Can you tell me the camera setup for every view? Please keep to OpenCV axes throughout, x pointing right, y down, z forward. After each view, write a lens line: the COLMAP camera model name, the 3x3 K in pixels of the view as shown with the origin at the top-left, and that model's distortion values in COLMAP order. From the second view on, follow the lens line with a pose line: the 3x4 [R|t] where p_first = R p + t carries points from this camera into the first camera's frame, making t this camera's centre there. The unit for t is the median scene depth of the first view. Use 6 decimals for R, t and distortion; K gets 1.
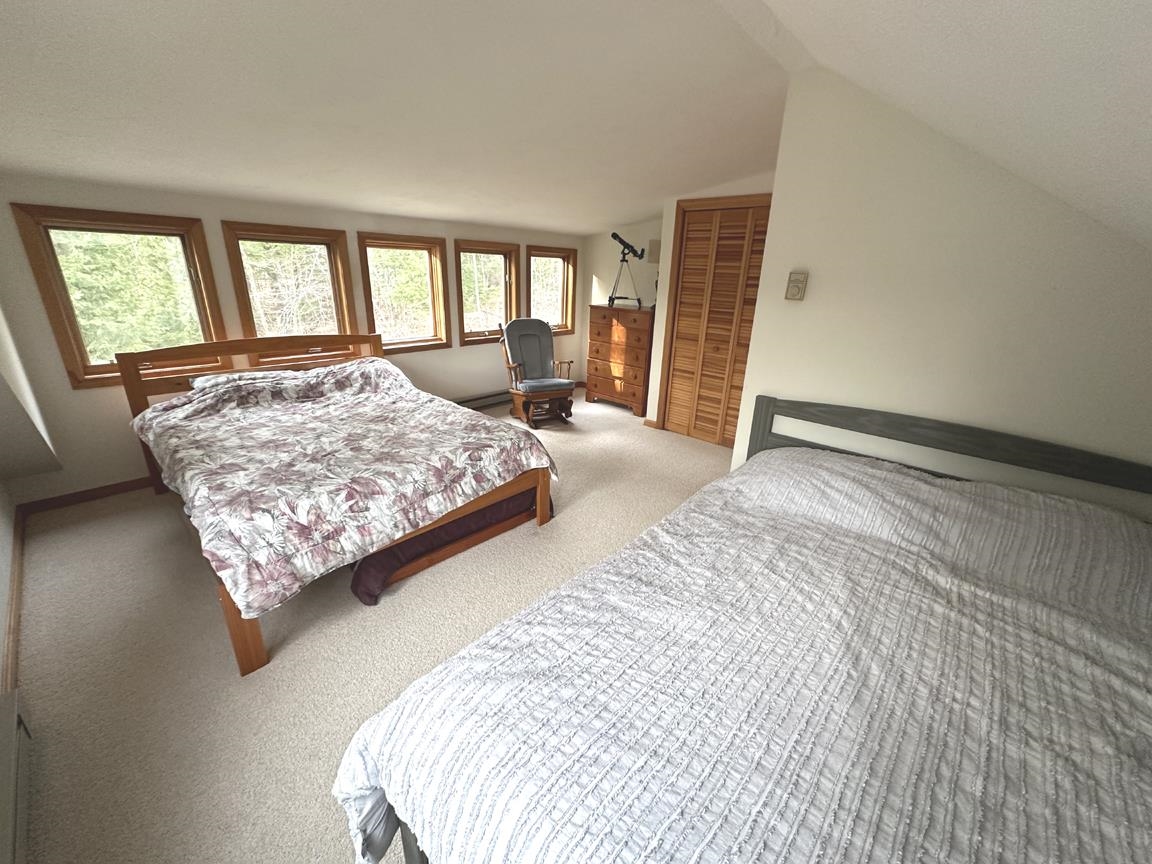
lens RADIAL K [[459.1, 0, 572.3], [0, 459.1, 425.6], [0, 0, 1]] dist [0.016288, -0.000111]
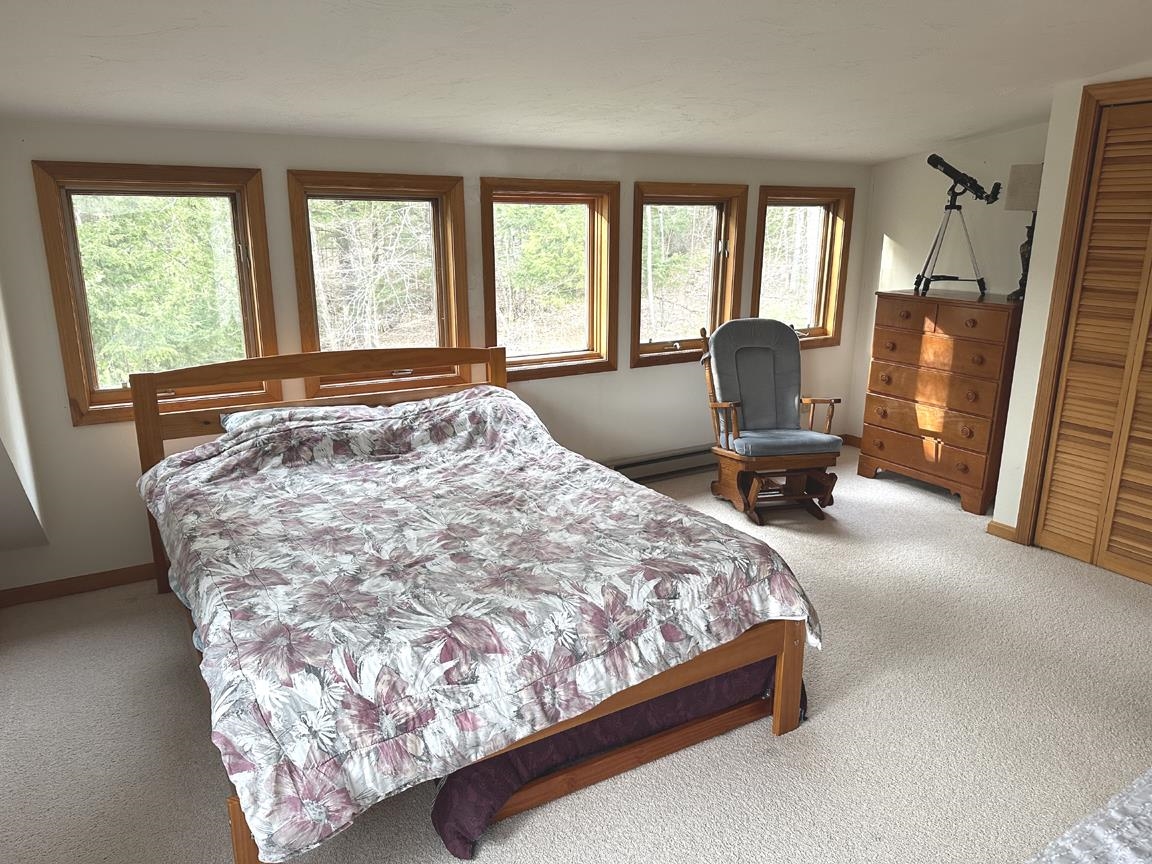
lens RADIAL K [[799.4, 0, 581.9], [0, 799.4, 430.4], [0, 0, 1]] dist [0.138831, -0.192662]
pose [[0.963315, 0.045089, -0.264557, -0.057451], [-0.065019, 0.995628, -0.067063, -0.038525], [0.260376, 0.081804, 0.962035, 0.062072]]
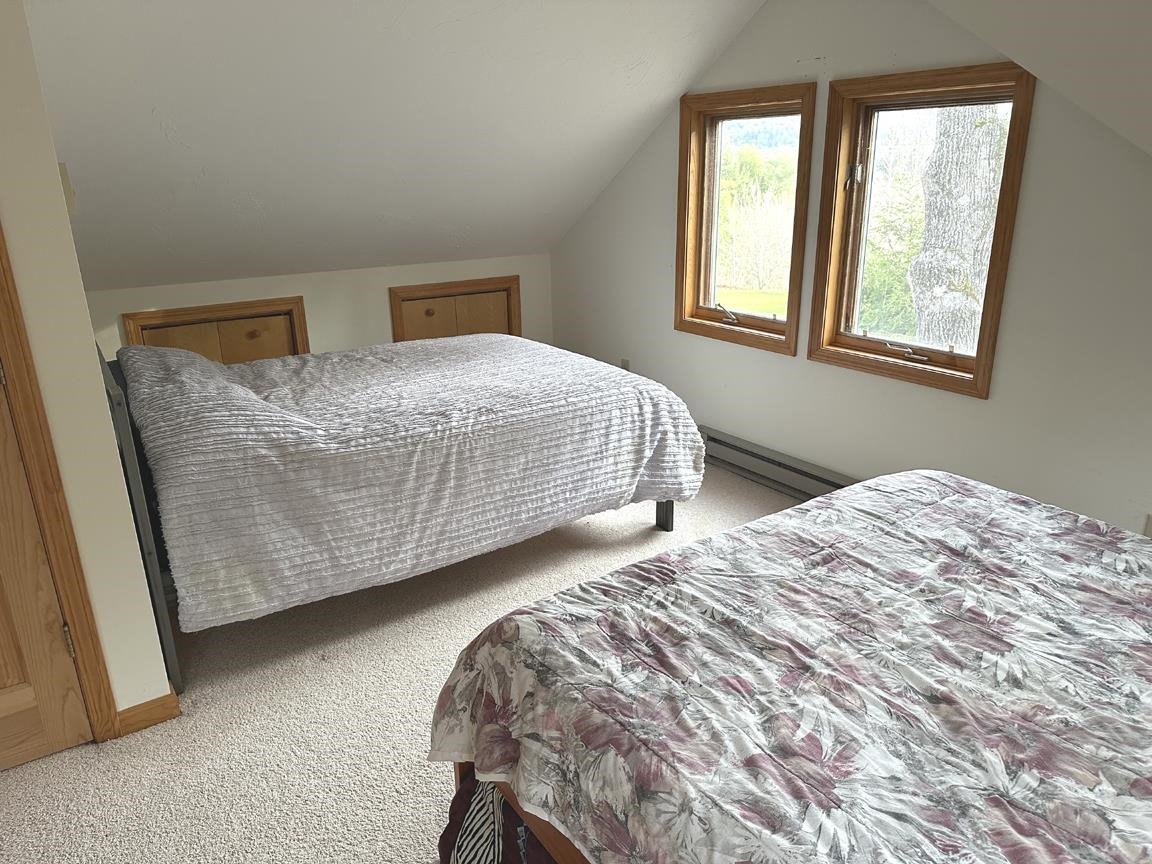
lens RADIAL K [[799.4, 0, 581.9], [0, 799.4, 430.4], [0, 0, 1]] dist [0.138831, -0.192662]
pose [[-0.975050, -0.084401, 0.205316, -0.254153], [0.057249, 0.798009, 0.599920, -0.448992], [-0.214478, 0.596706, -0.773267, 1.300950]]
